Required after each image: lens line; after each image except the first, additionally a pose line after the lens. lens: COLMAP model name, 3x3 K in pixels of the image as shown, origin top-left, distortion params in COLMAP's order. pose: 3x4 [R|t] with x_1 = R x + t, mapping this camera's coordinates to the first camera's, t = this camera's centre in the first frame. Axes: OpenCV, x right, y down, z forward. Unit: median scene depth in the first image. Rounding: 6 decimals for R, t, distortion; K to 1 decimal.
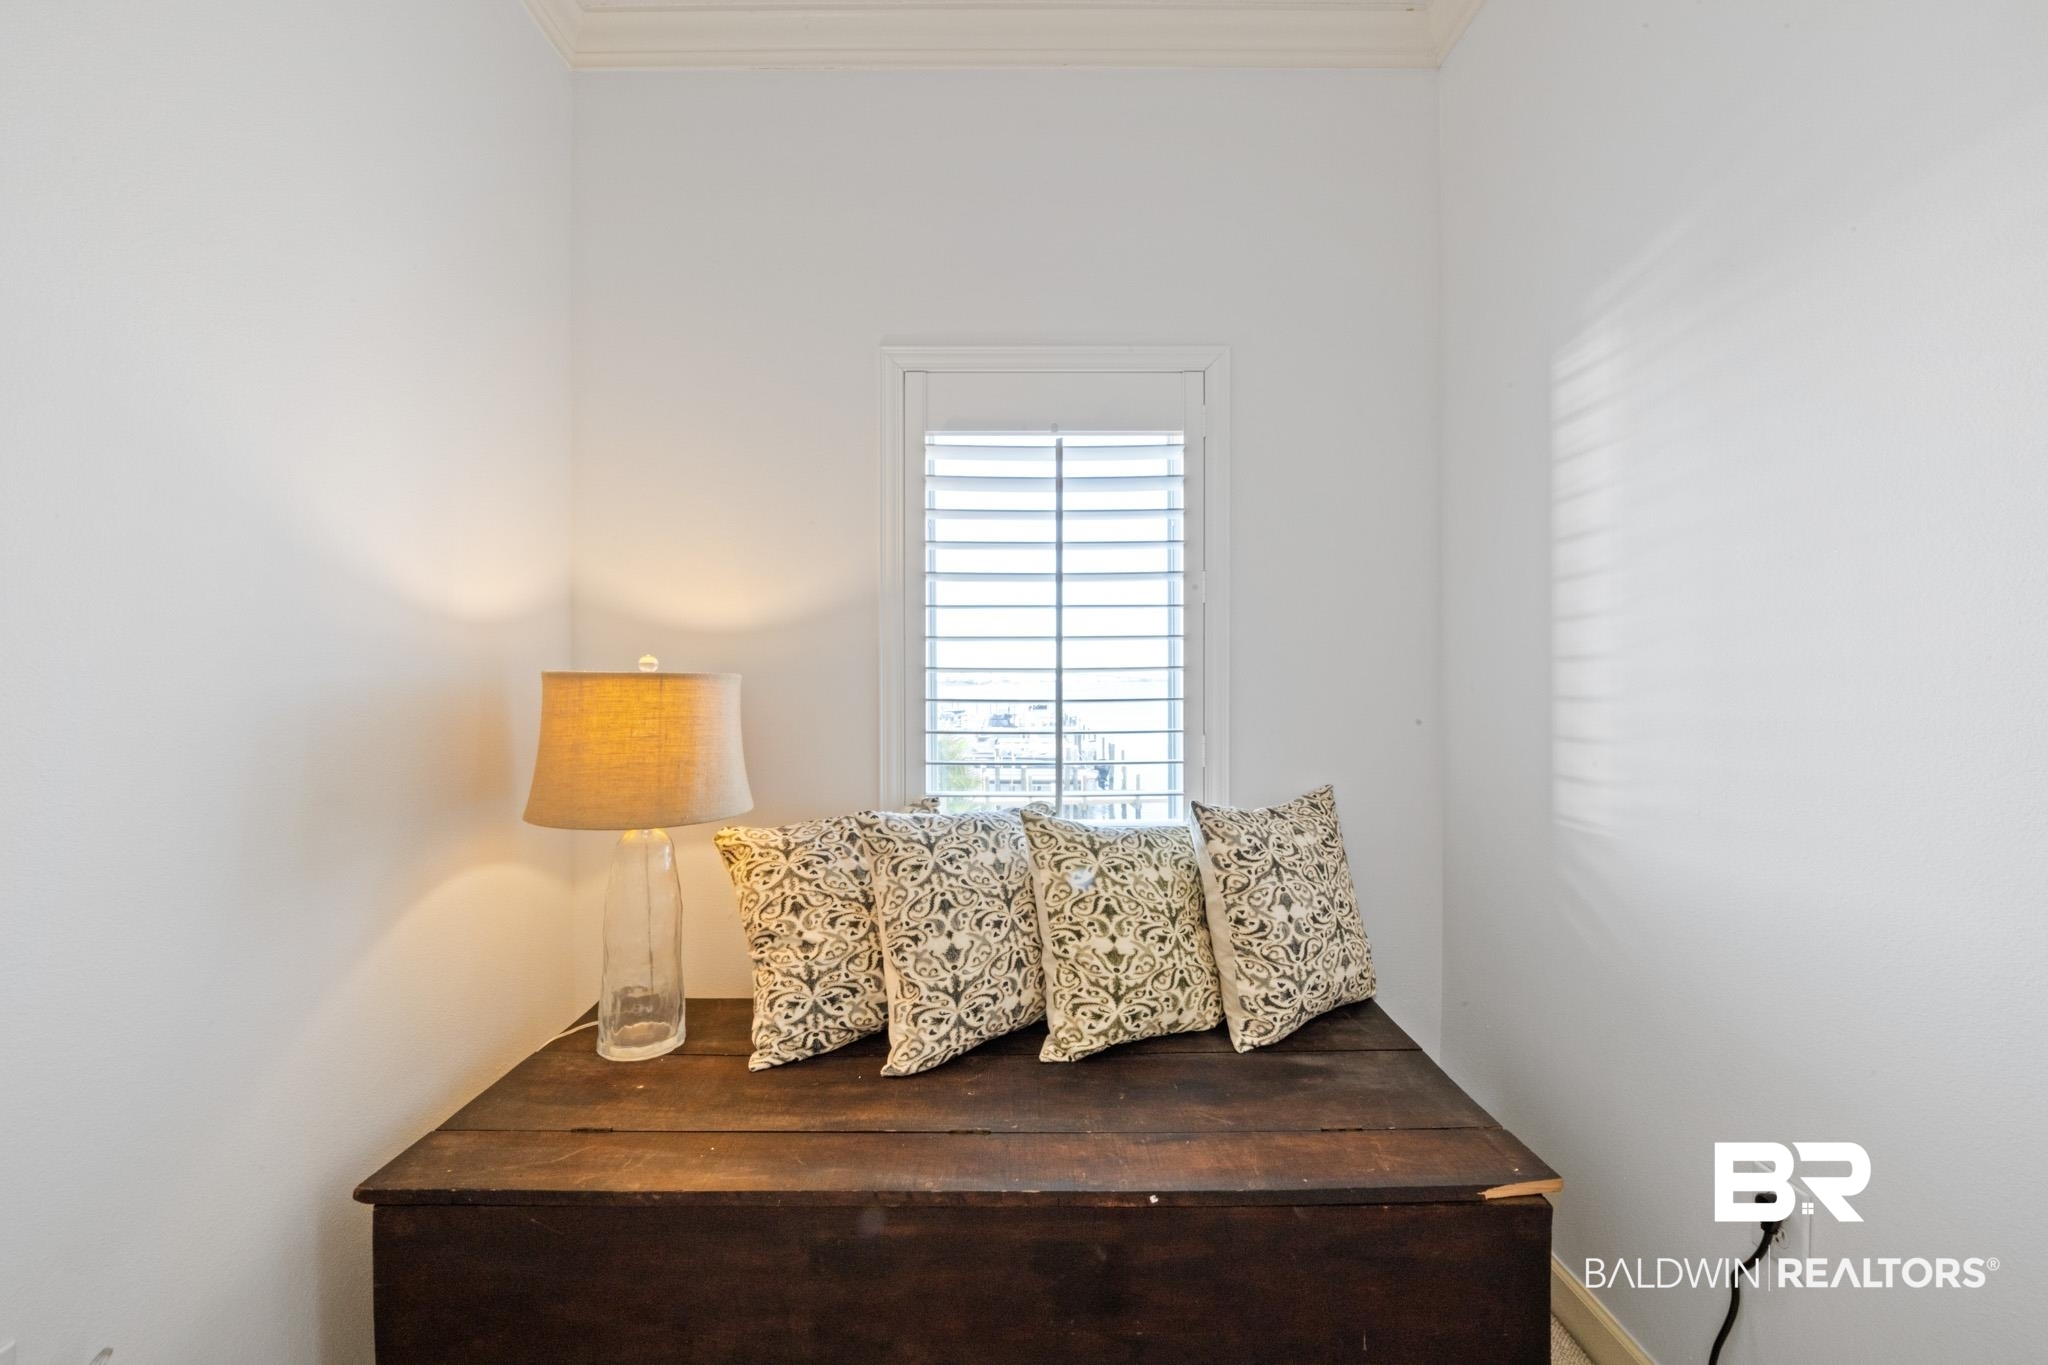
lens RADIAL K [[799.0, 0, 1032.5], [0, 799.0, 680.6], [0, 0, 1]] dist [-0.000288, -0.000978]
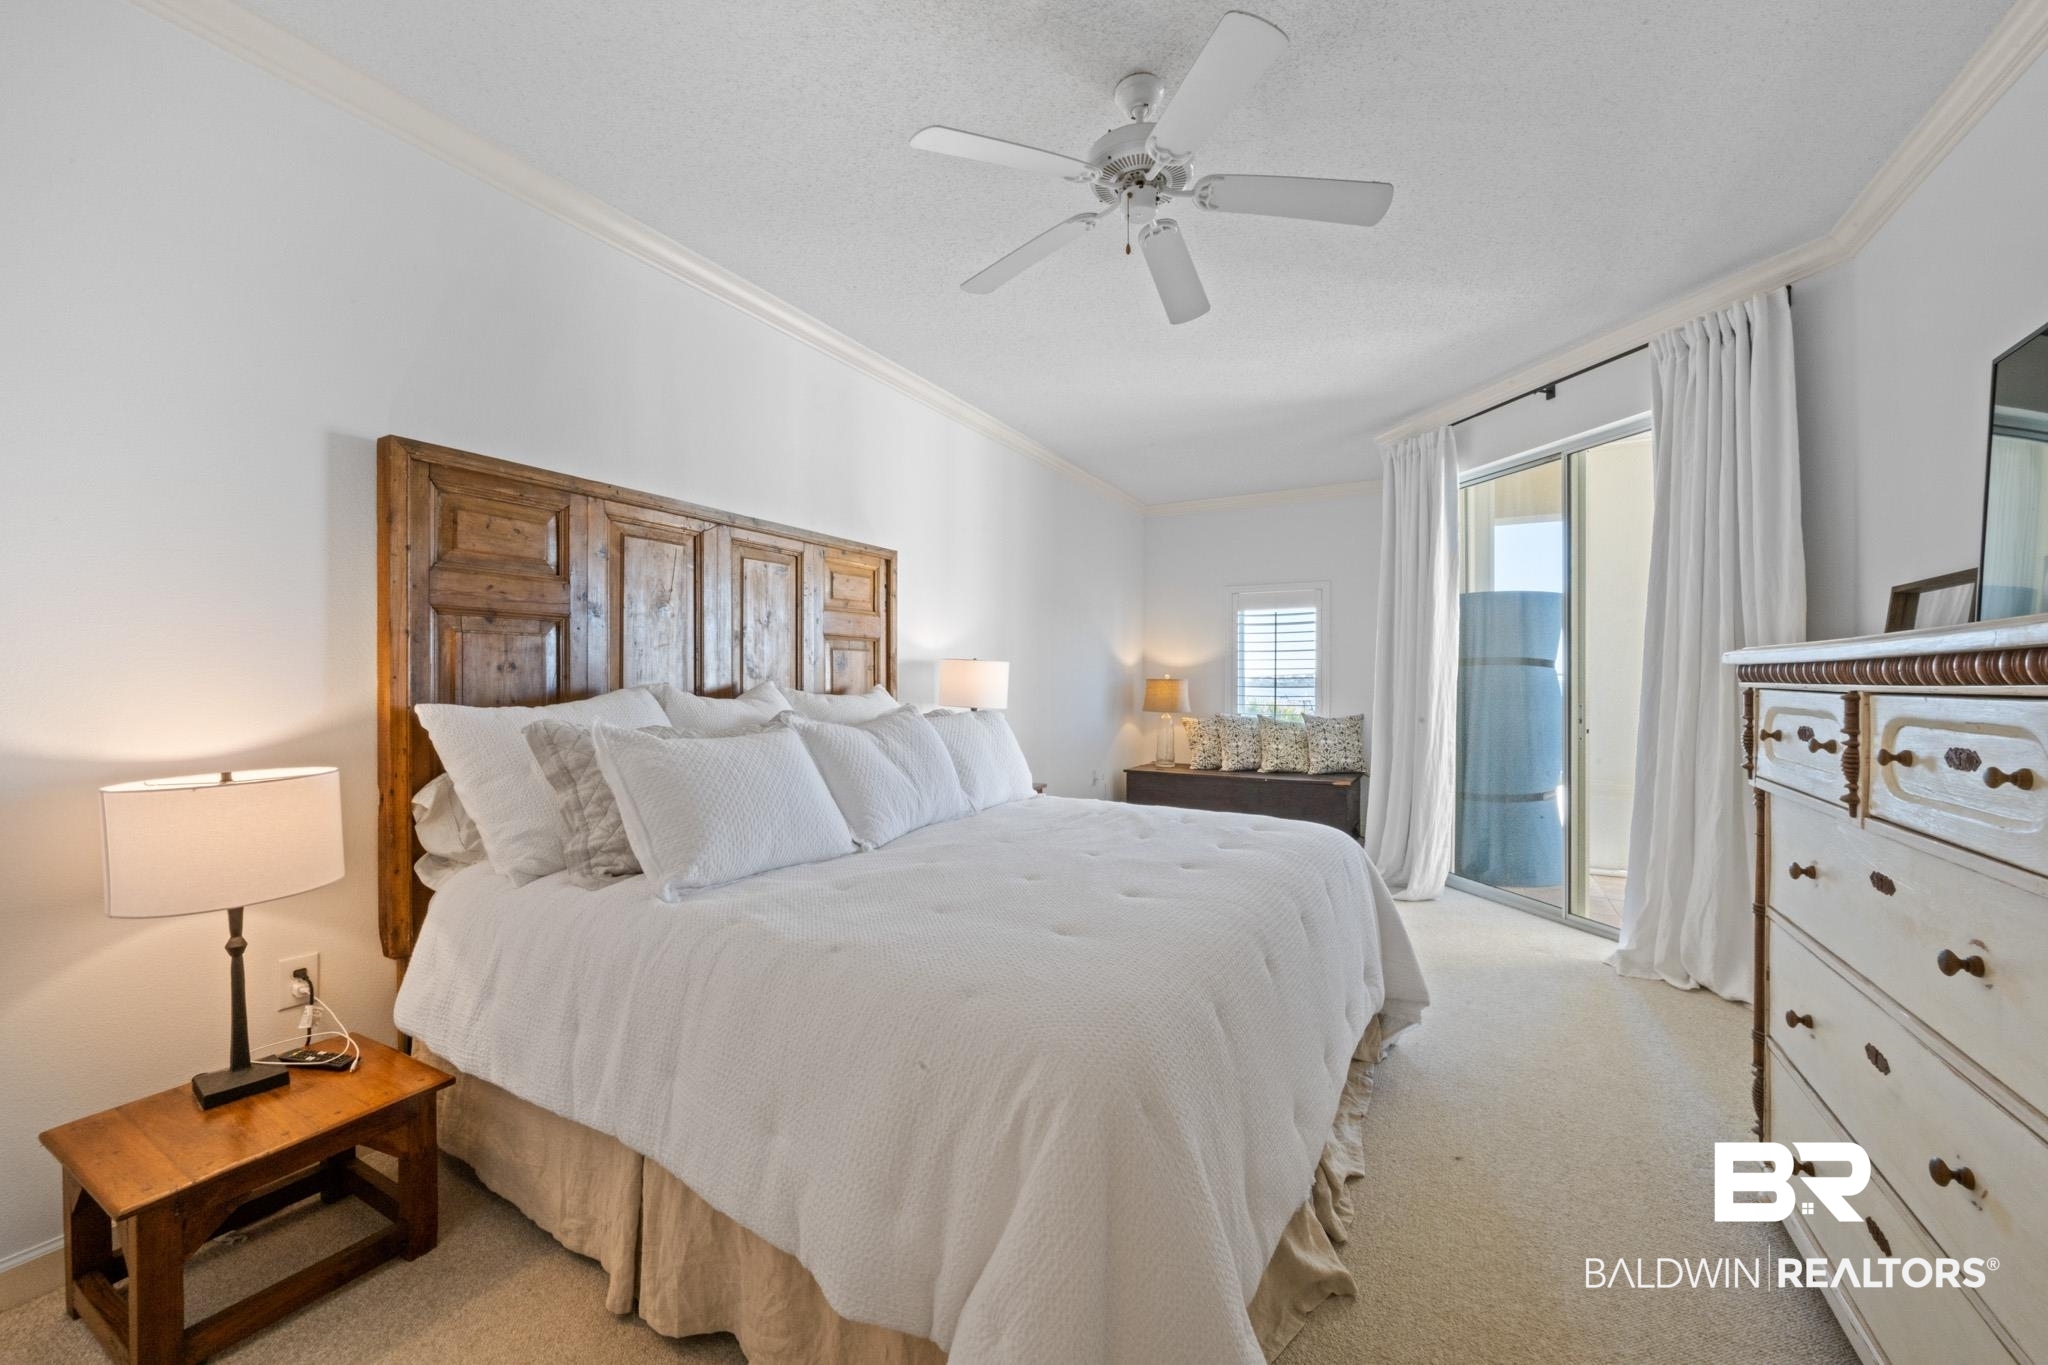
lens RADIAL K [[799.0, 0, 1021.4], [0, 799.0, 683.1], [0, 0, 1]] dist [-0.000288, -0.000978]
pose [[0.864777, 0.004005, -0.502140, 0.827365], [-0.005257, 0.999986, -0.001077, 0.017785], [0.502128, 0.003571, 0.864786, -2.577969]]
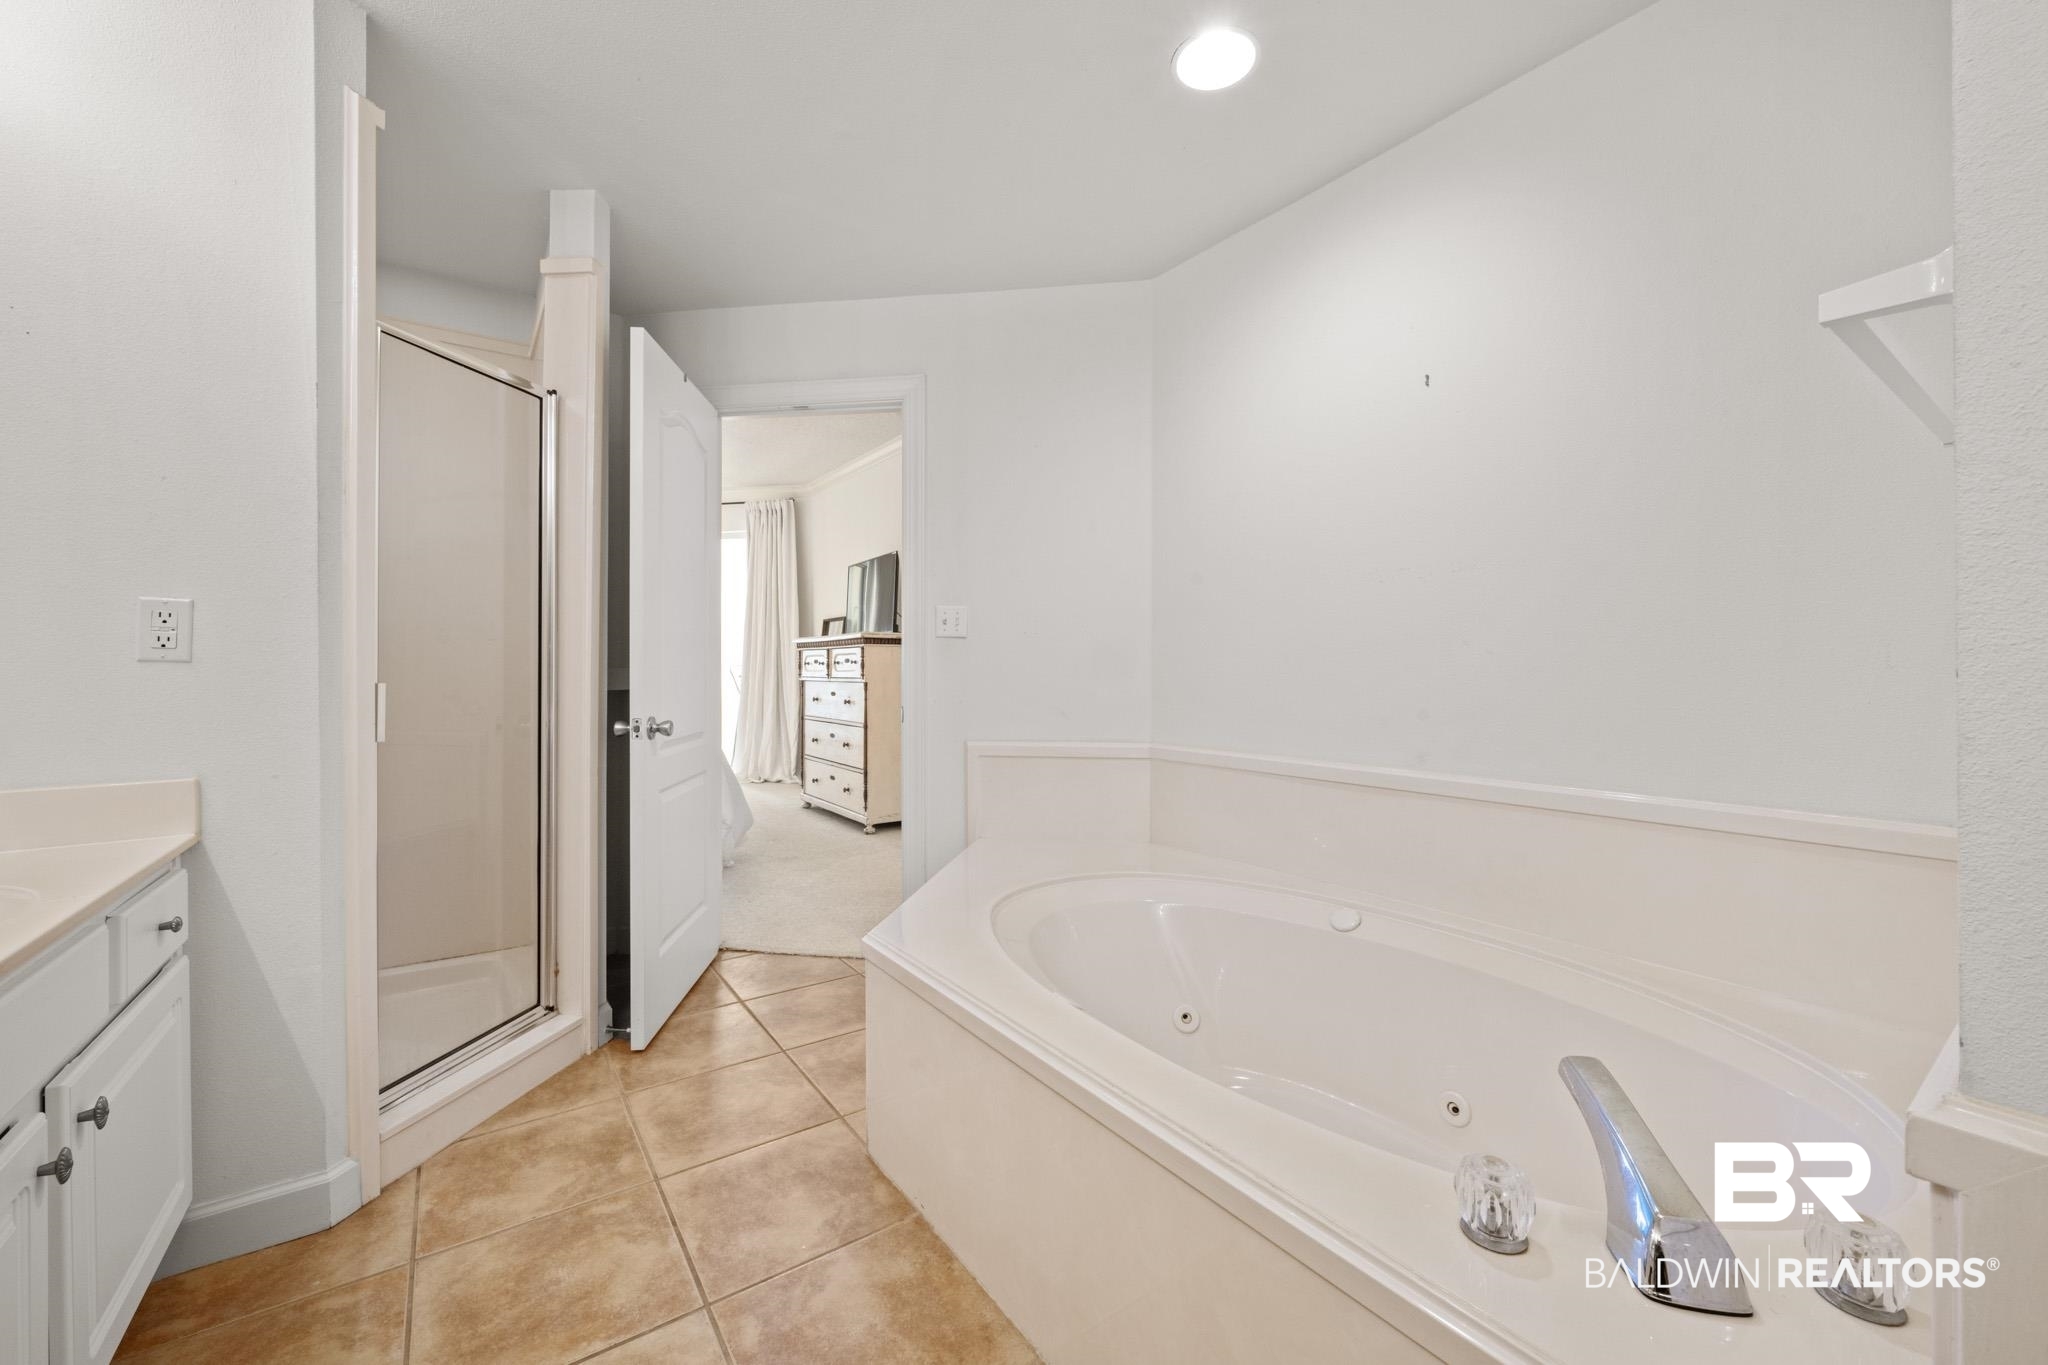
lens RADIAL K [[799.0, 0, 1003.9], [0, 799.0, 683.6], [0, 0, 1]] dist [-0.000288, -0.000978]
pose [[0.838617, 0.001333, 0.544720, 0.048478], [-0.004475, 0.999980, 0.004442, 0.134877], [-0.544703, -0.006163, 0.838606, -4.414041]]
